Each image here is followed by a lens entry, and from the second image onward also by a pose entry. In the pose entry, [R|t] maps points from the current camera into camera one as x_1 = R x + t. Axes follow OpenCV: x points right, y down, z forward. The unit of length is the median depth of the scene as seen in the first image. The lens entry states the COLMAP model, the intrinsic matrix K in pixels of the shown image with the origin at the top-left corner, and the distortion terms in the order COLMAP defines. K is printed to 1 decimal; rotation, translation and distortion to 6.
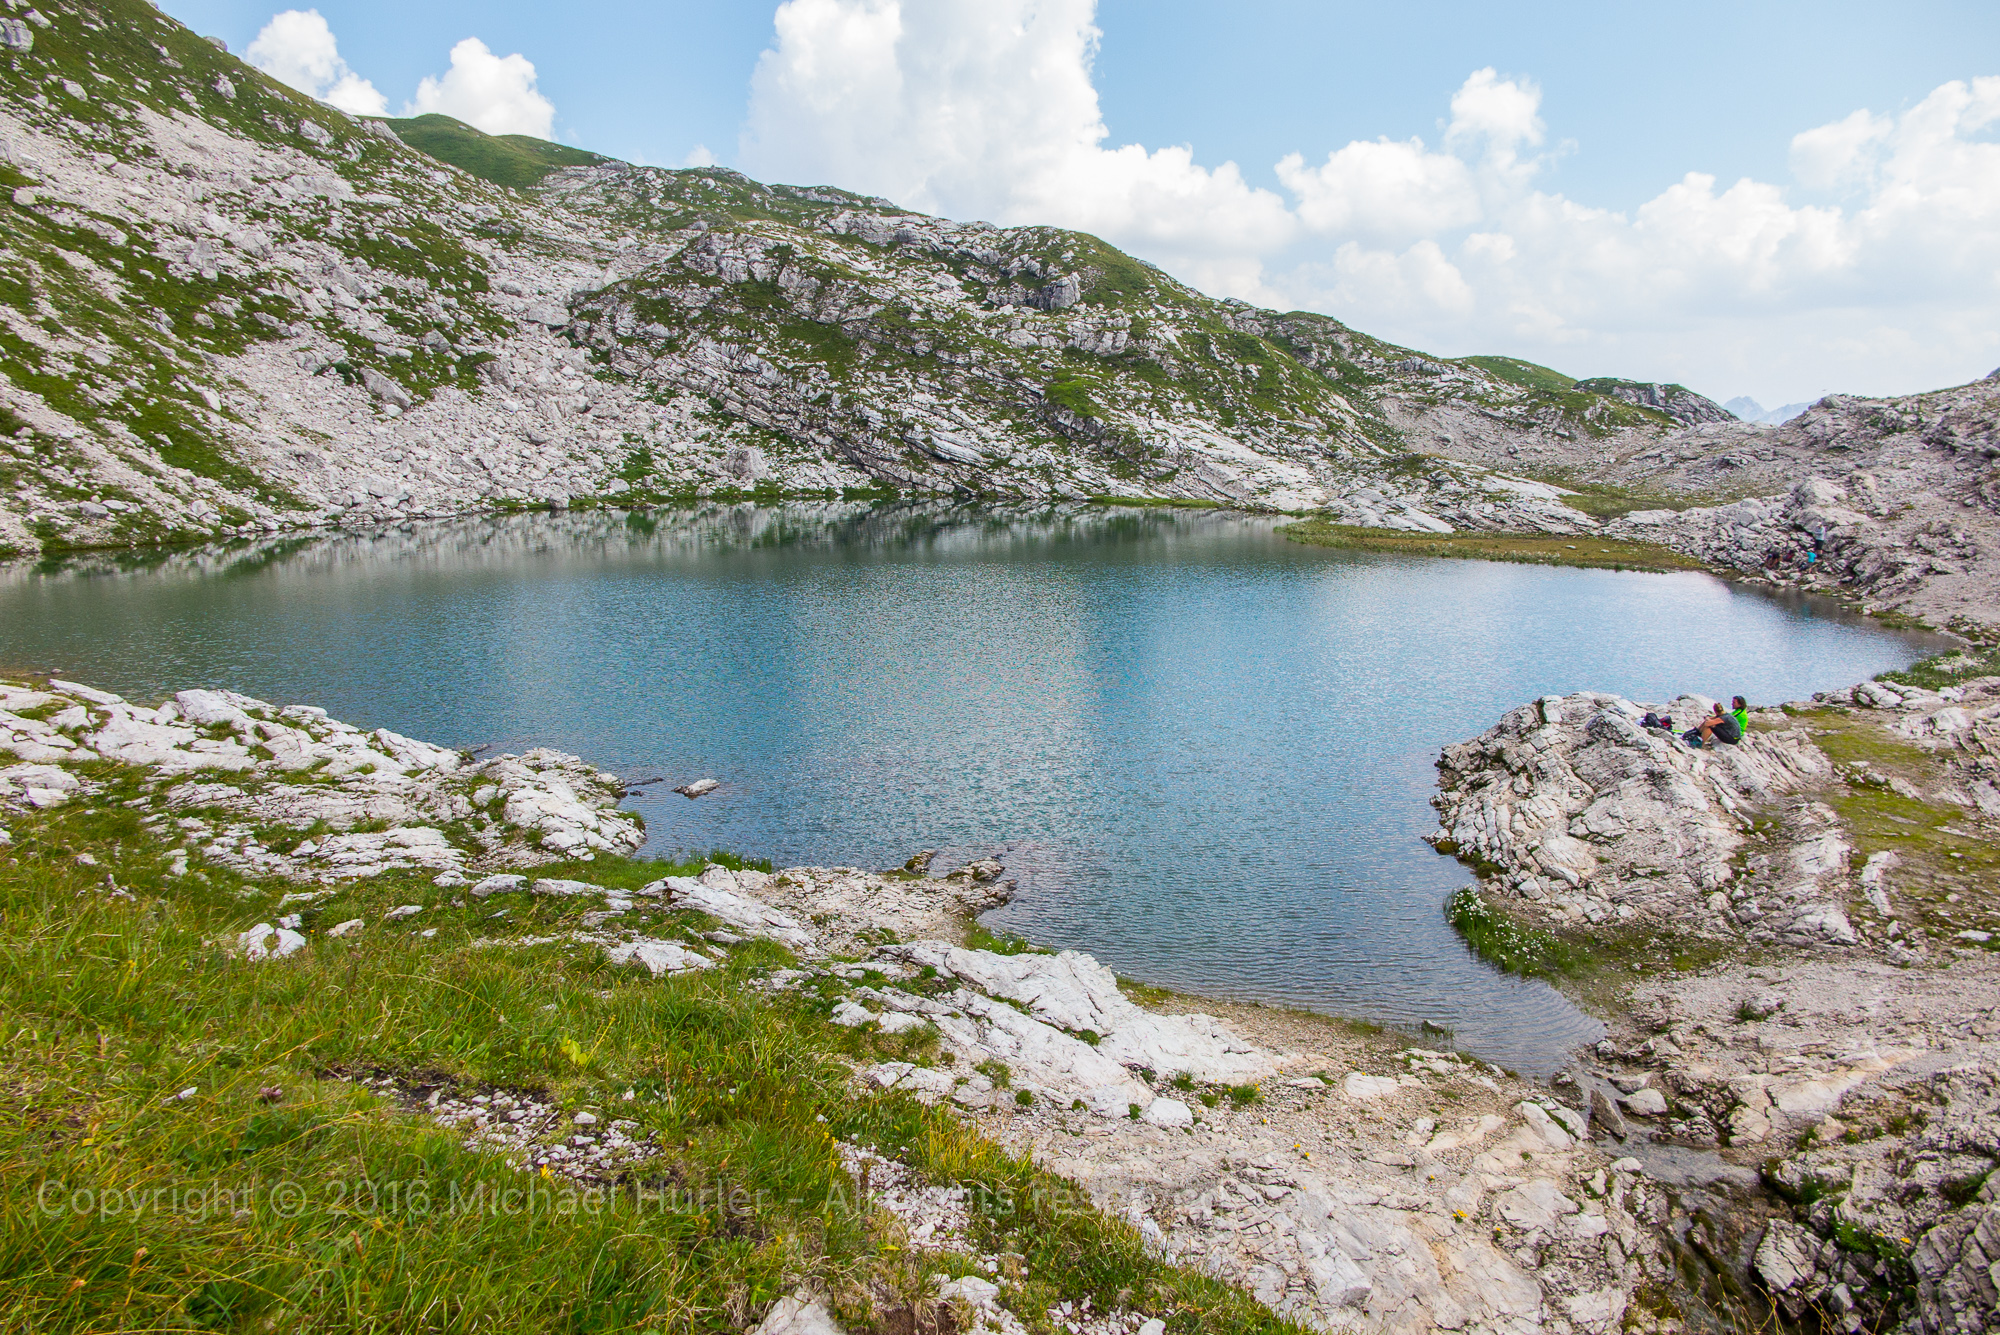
lens RADIAL K [[1369.3, 0, 1010.8], [0, 1369.3, 657.3], [0, 0, 1]] dist [0.018793, -0.002010]
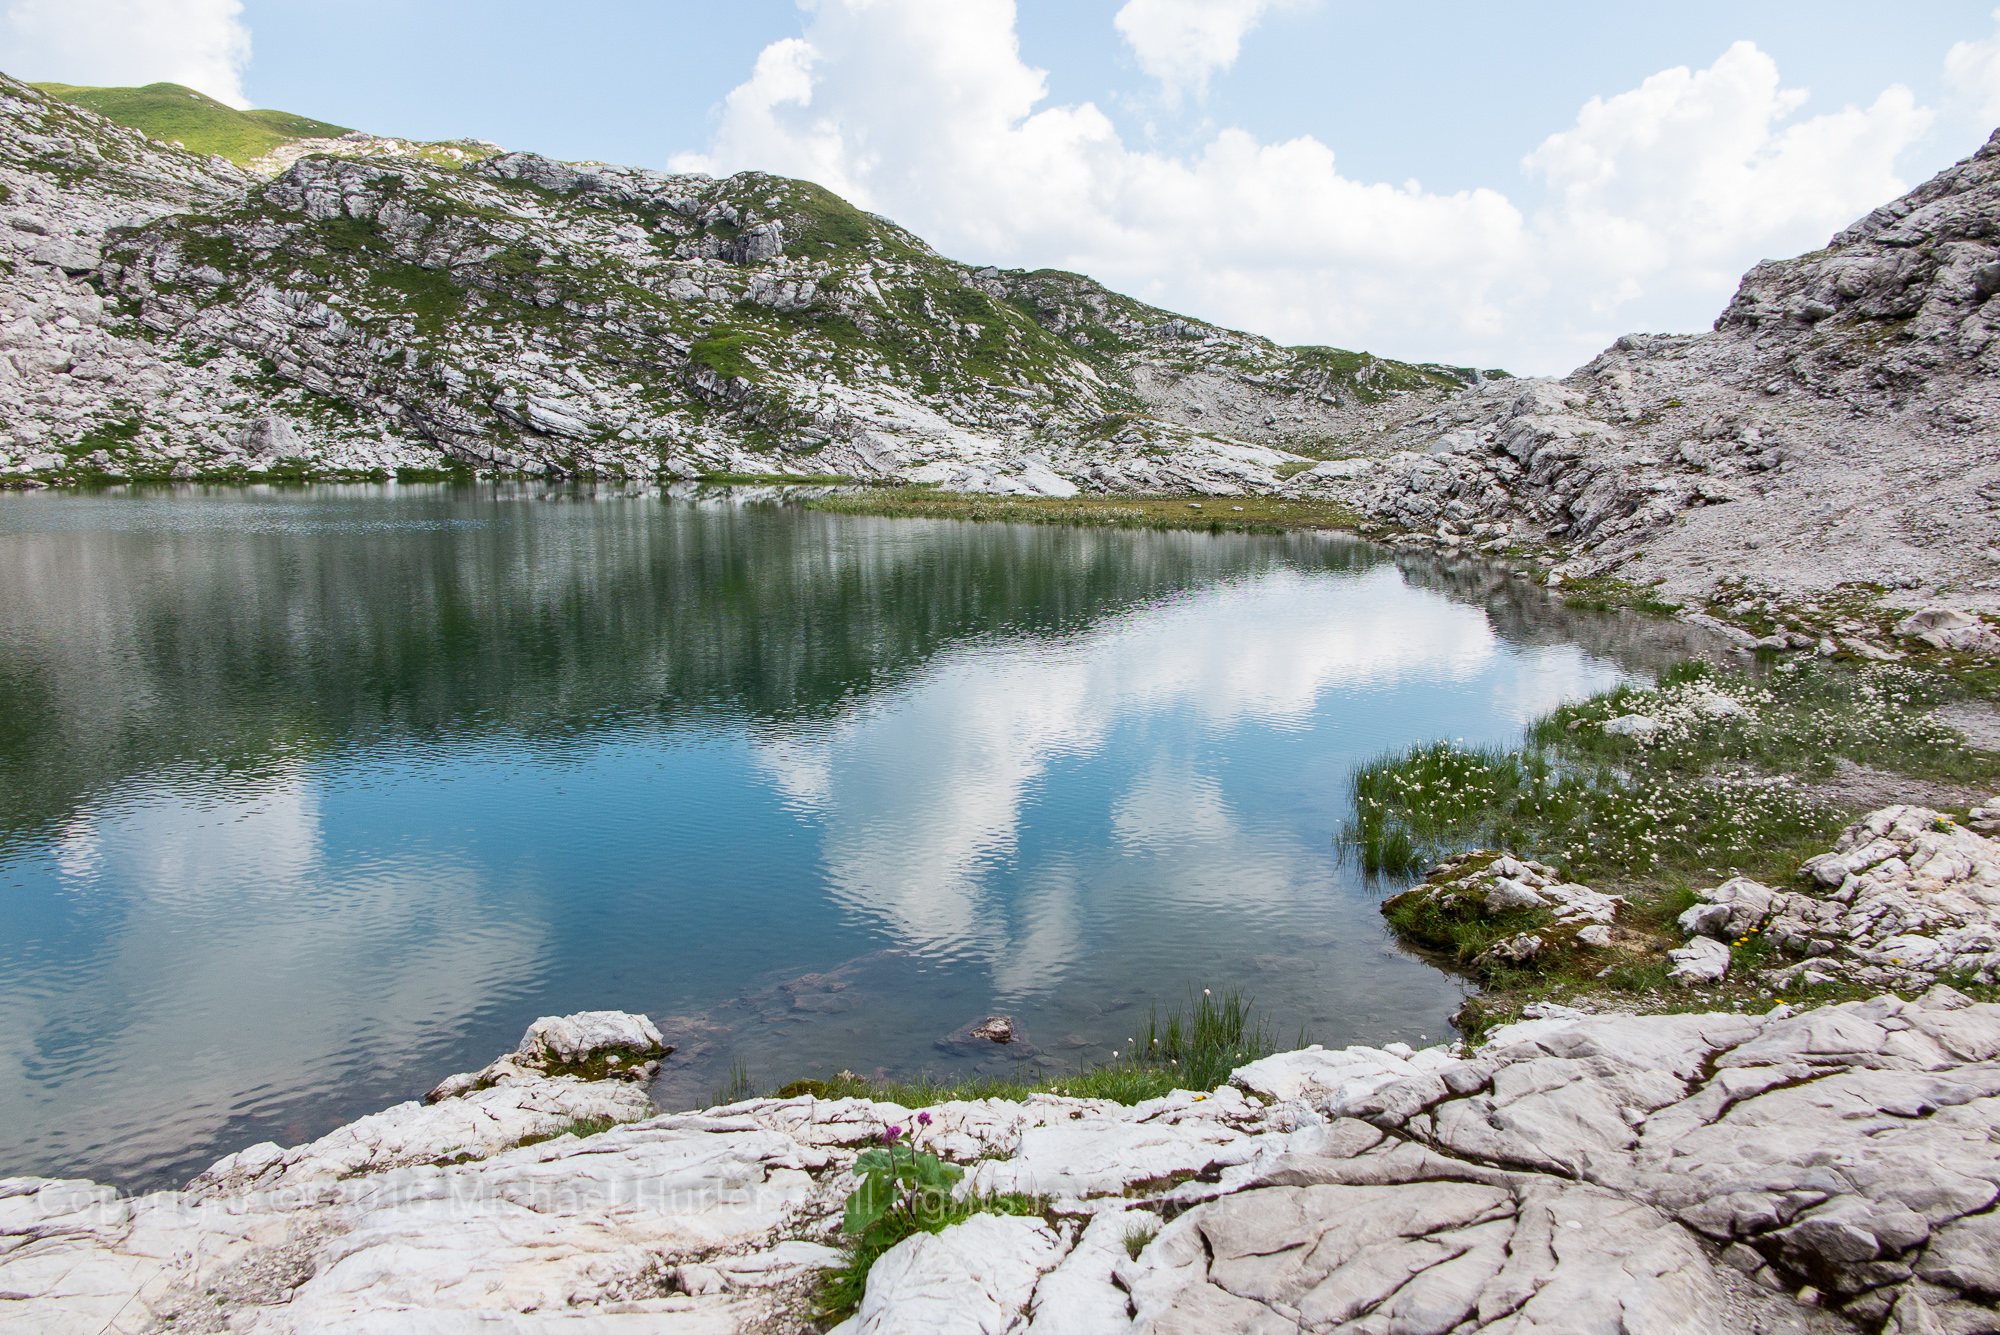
lens RADIAL K [[1369.3, 0, 1012.9], [0, 1369.3, 653.8], [0, 0, 1]] dist [0.018793, -0.002010]
pose [[0.997003, -0.015504, 0.075793, 0.218383], [0.016924, 0.999692, -0.018138, -0.001644], [-0.075489, 0.019367, 0.996959, 0.300392]]
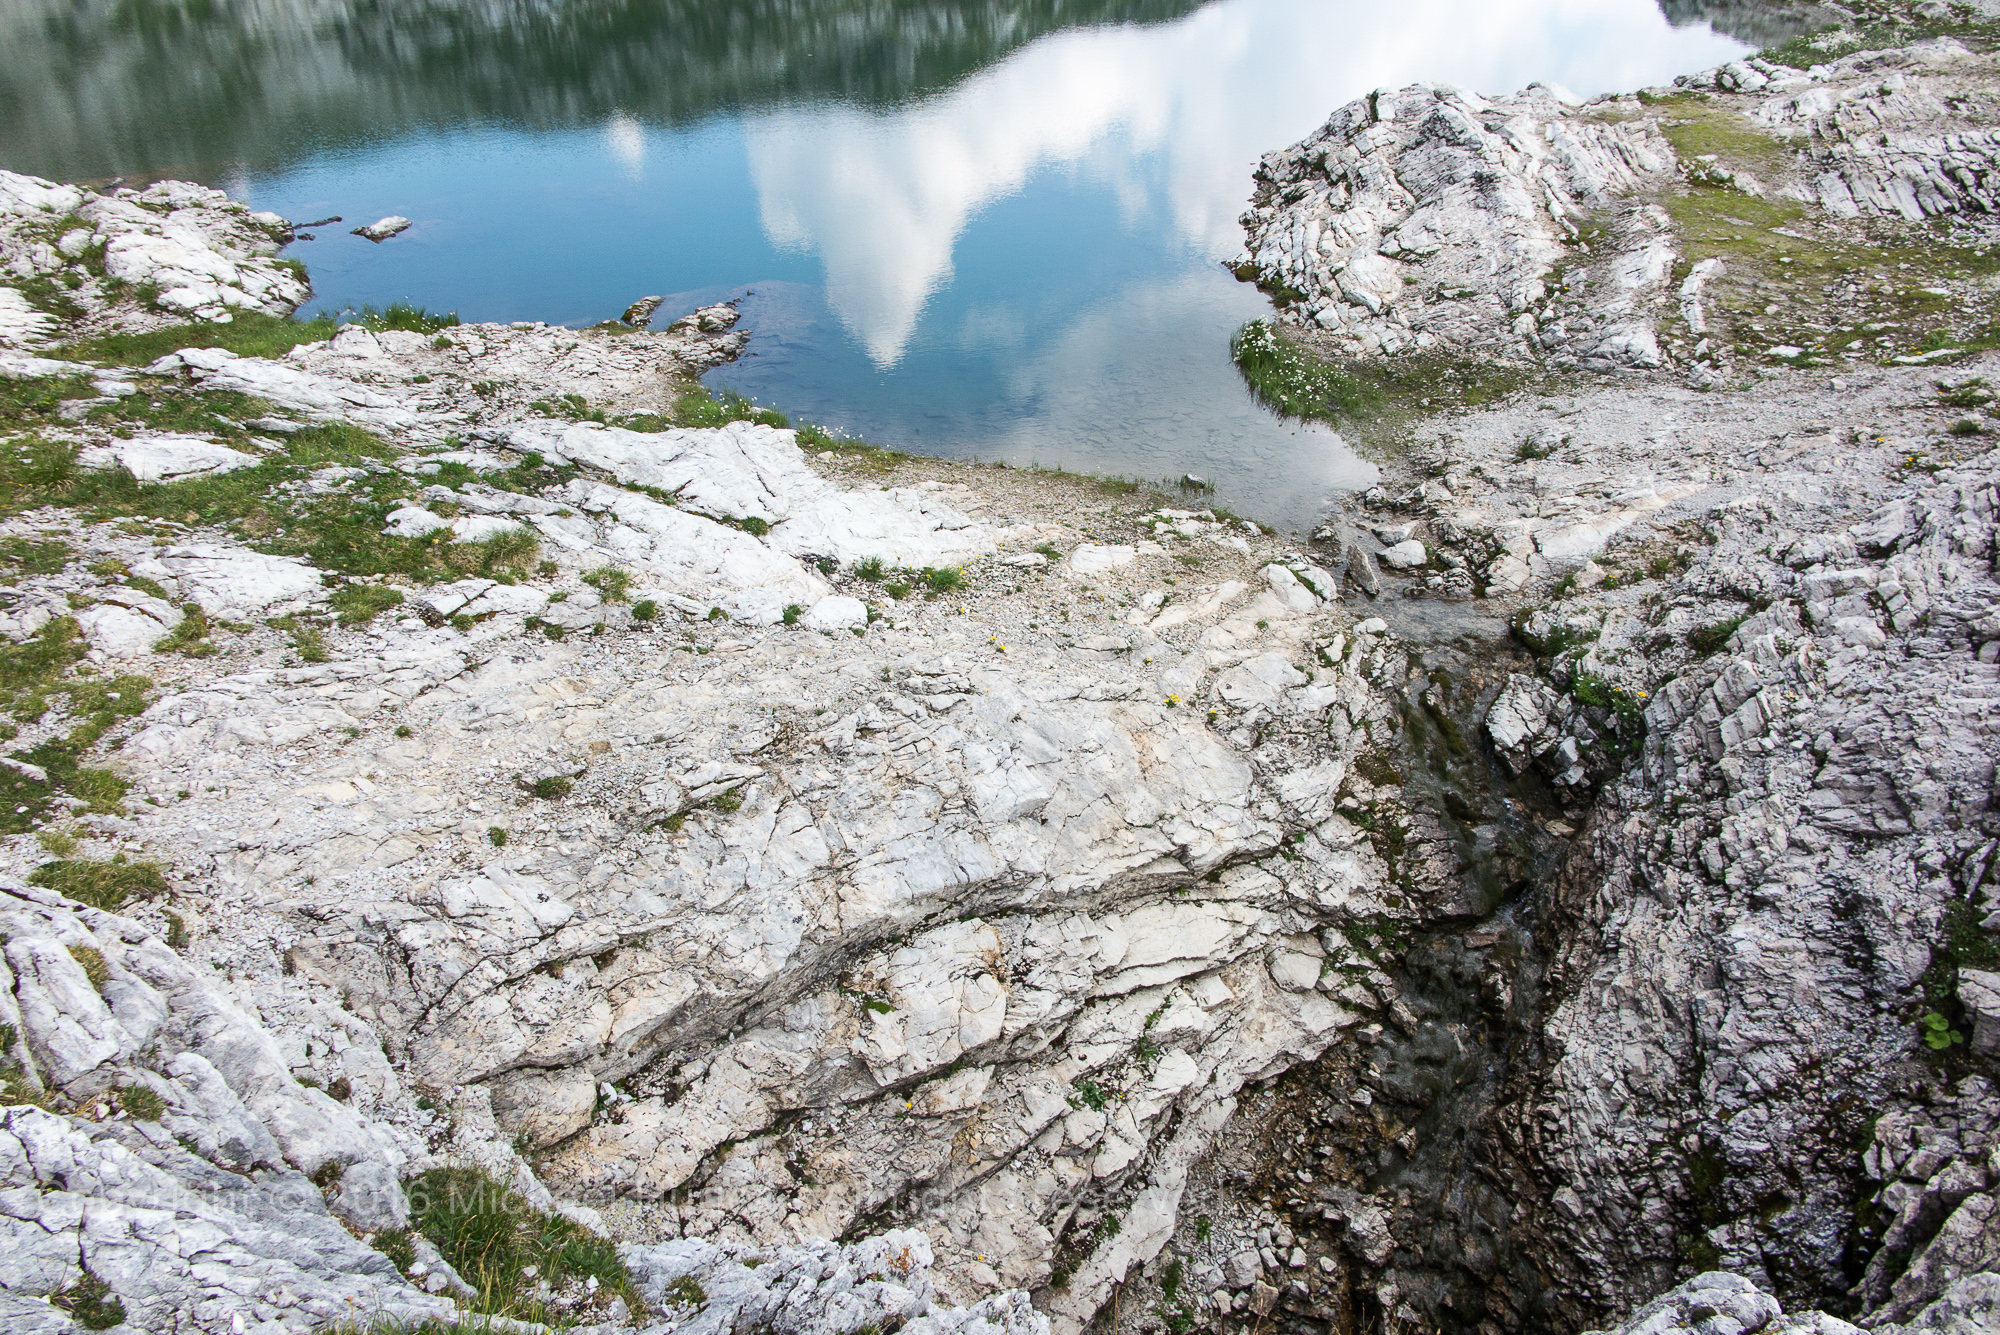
lens RADIAL K [[1369.3, 0, 1004.5], [0, 1369.3, 655.6], [0, 0, 1]] dist [0.018793, -0.002010]
pose [[0.994991, -0.056672, 0.082351, 0.018217], [0.019736, 0.918927, 0.393932, 0.003221], [-0.098000, -0.390334, 0.915443, 0.025832]]
